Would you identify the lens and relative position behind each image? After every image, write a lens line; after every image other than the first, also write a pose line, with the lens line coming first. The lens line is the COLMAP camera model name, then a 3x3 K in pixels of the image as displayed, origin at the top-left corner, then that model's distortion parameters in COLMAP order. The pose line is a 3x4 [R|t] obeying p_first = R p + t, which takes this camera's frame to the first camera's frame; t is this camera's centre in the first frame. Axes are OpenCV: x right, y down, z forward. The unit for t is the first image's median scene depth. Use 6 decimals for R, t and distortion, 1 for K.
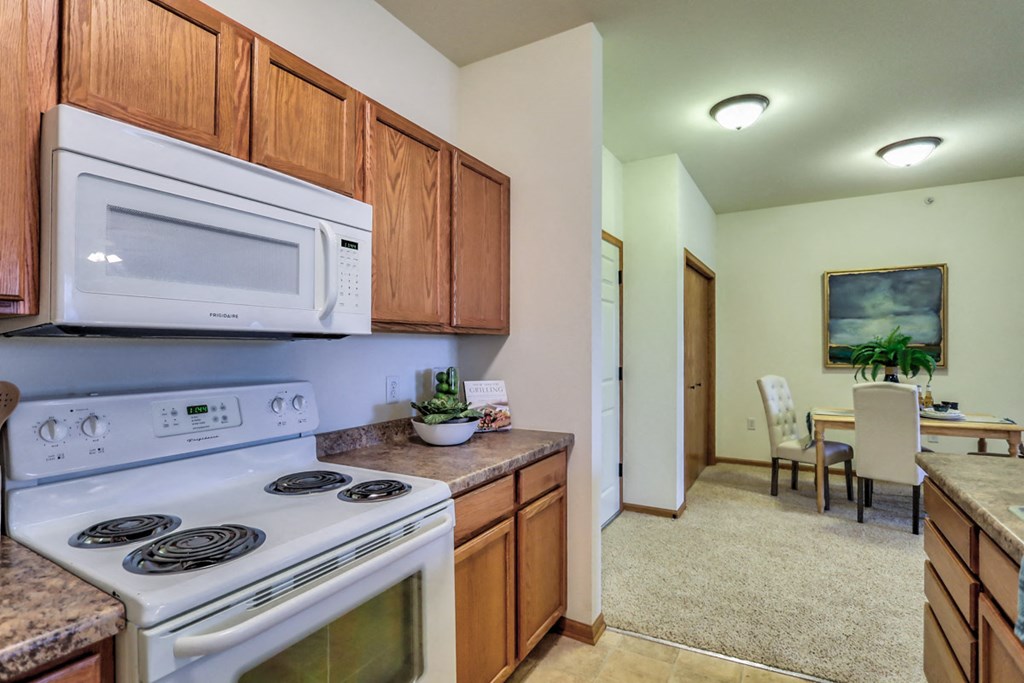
lens RADIAL K [[487.3, 0, 508.4], [0, 487.3, 345.1], [0, 0, 1]] dist [-0.019923, -0.000029]
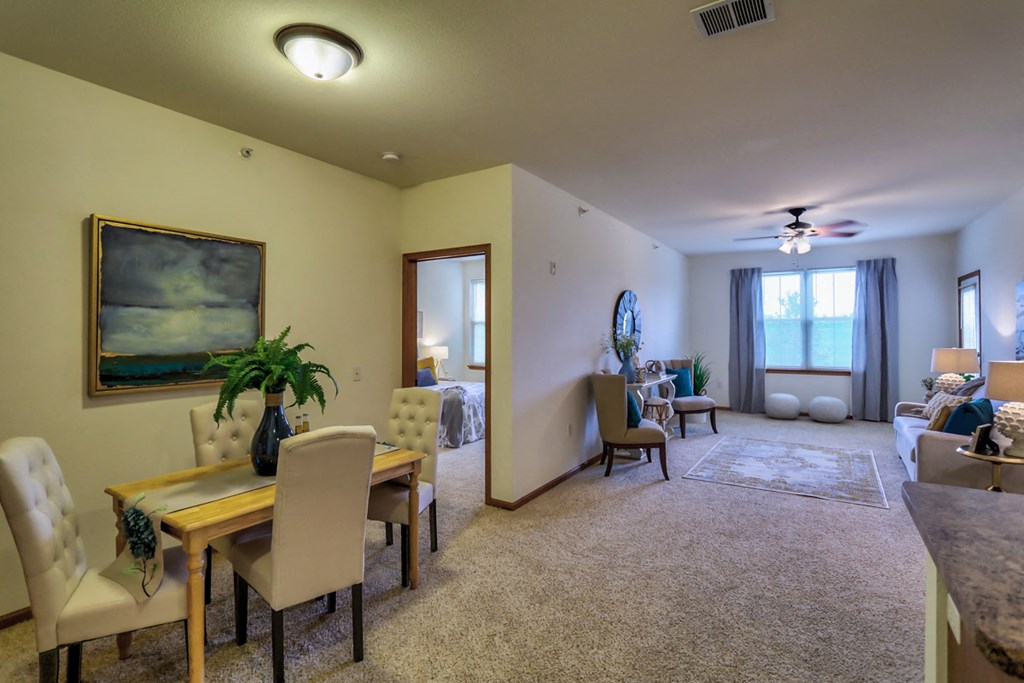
lens RADIAL K [[484.9, 0, 510.7], [0, 484.9, 332.3], [0, 0, 1]] dist [-0.010760, 0.000754]
pose [[0.039162, 0.010246, 0.999180, 0.195669], [-0.000451, 0.999948, -0.010236, -0.025229], [-0.999233, -0.000050, 0.039164, 0.687356]]
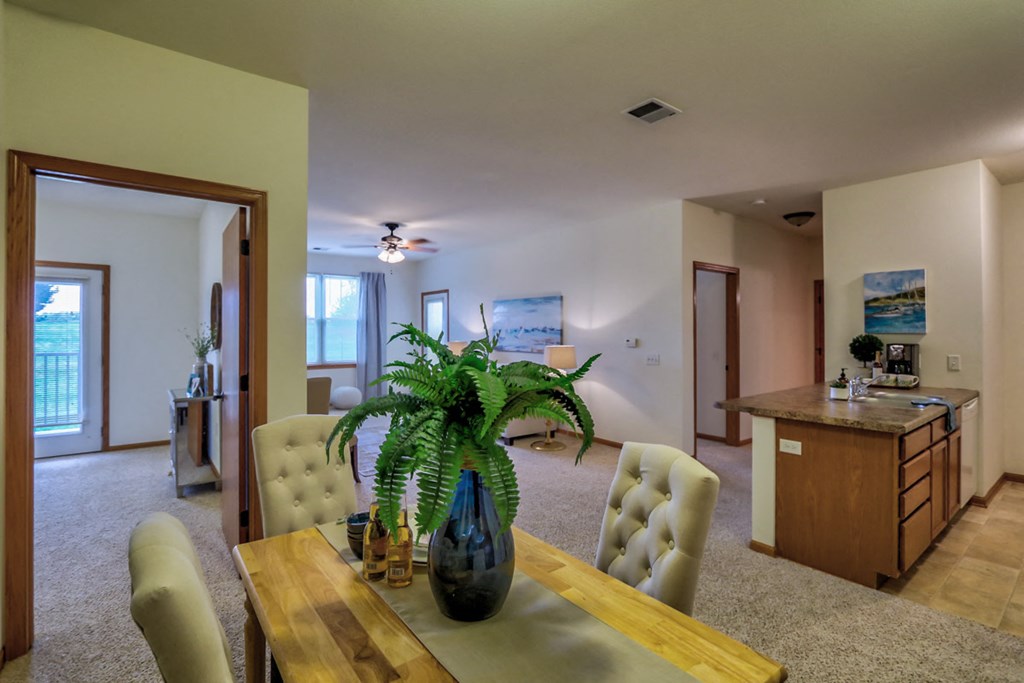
lens RADIAL K [[478.8, 0, 510.2], [0, 478.8, 330.3], [0, 0, 1]] dist [-0.015802, -0.000062]
pose [[-0.926462, 0.007980, 0.376305, 0.676801], [0.004074, 0.999929, -0.011175, -0.019228], [-0.376367, -0.008820, -0.926429, 1.291820]]
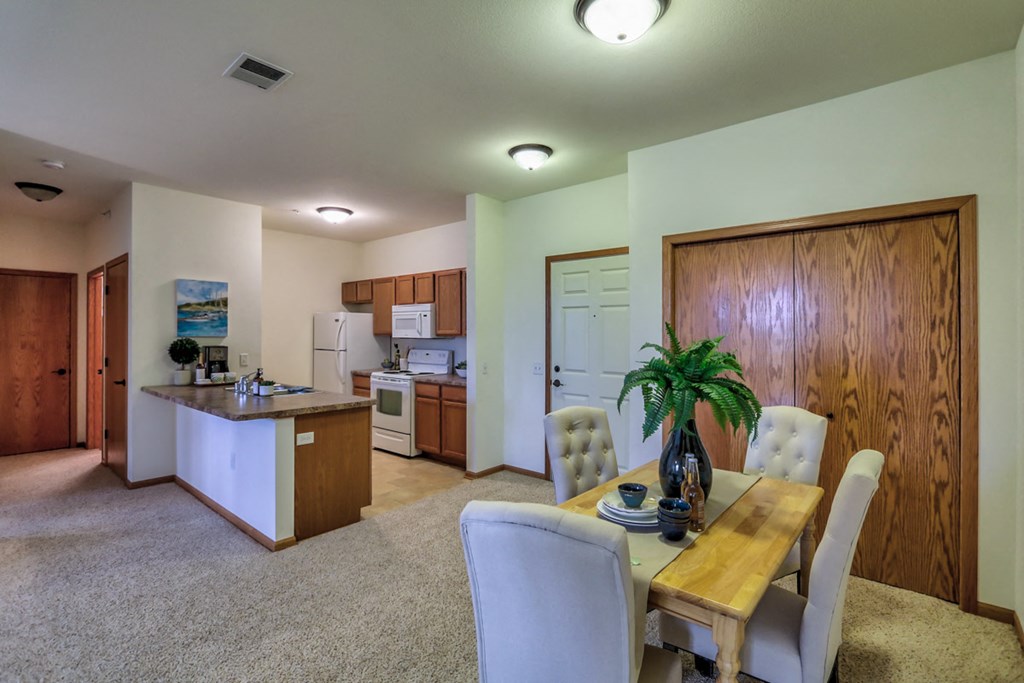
lens RADIAL K [[484.9, 0, 510.7], [0, 484.9, 332.3], [0, 0, 1]] dist [-0.010760, 0.000754]
pose [[-0.175394, 0.005704, -0.984482, 1.351168], [0.005363, 0.999974, 0.004838, -0.034126], [0.984484, -0.004431, -0.175420, 0.931610]]
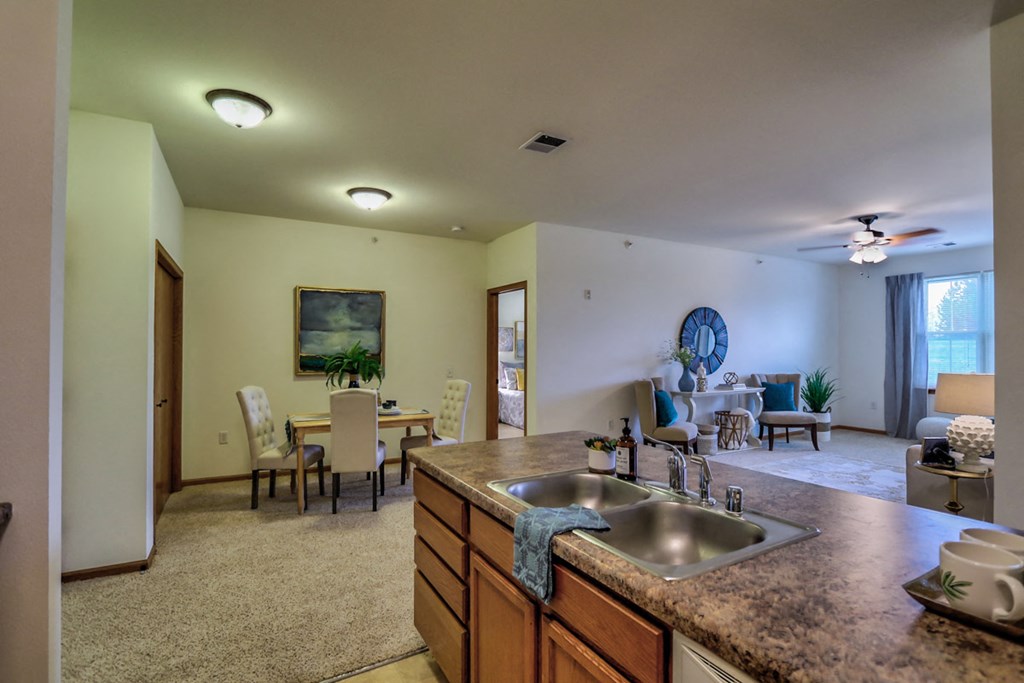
lens RADIAL K [[487.3, 0, 508.4], [0, 487.3, 345.1], [0, 0, 1]] dist [-0.019923, -0.000029]
pose [[0.504589, 0.015676, 0.863217, -0.048582], [-0.009457, 0.999876, -0.012630, -0.015424], [-0.863308, -0.001791, 0.504675, 0.066770]]
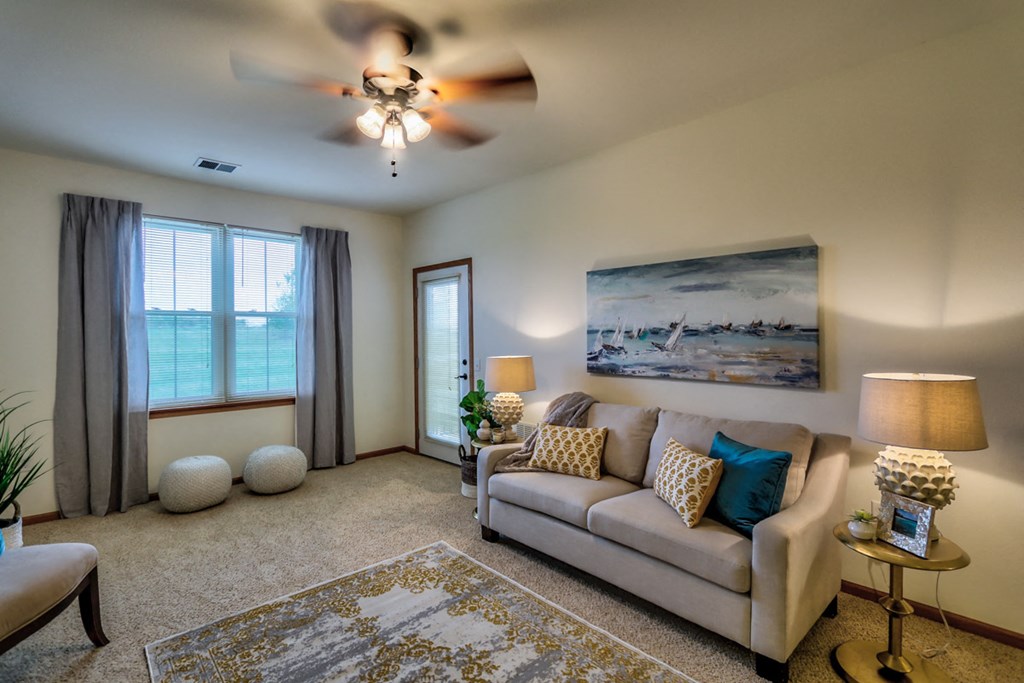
lens RADIAL K [[485.1, 0, 513.6], [0, 485.1, 326.1], [0, 0, 1]] dist [-0.013198, 0.000840]
pose [[-0.960743, 0.021322, 0.276619, 1.397422], [0.015891, 0.999635, -0.021862, -0.035430], [-0.276985, -0.016608, -0.960731, 0.417009]]
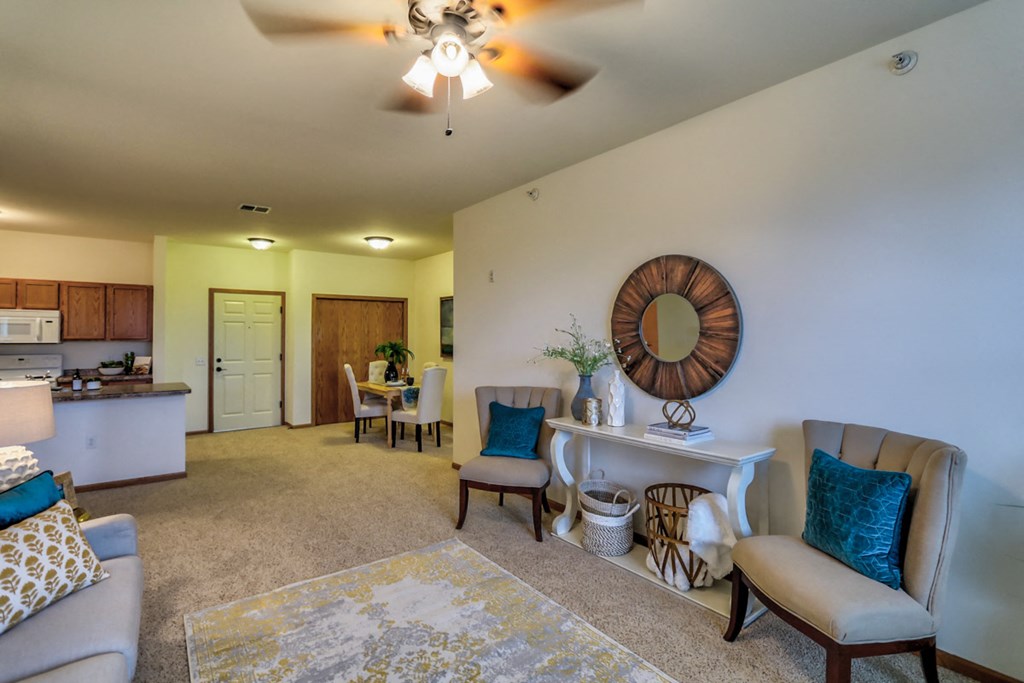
lens RADIAL K [[484.9, 0, 510.7], [0, 484.9, 332.3], [0, 0, 1]] dist [-0.010760, 0.000754]
pose [[0.926570, 0.004818, -0.376091, 1.935727], [-0.004913, 0.999988, 0.000707, -0.054249], [0.376090, 0.001193, 0.926582, -0.530086]]
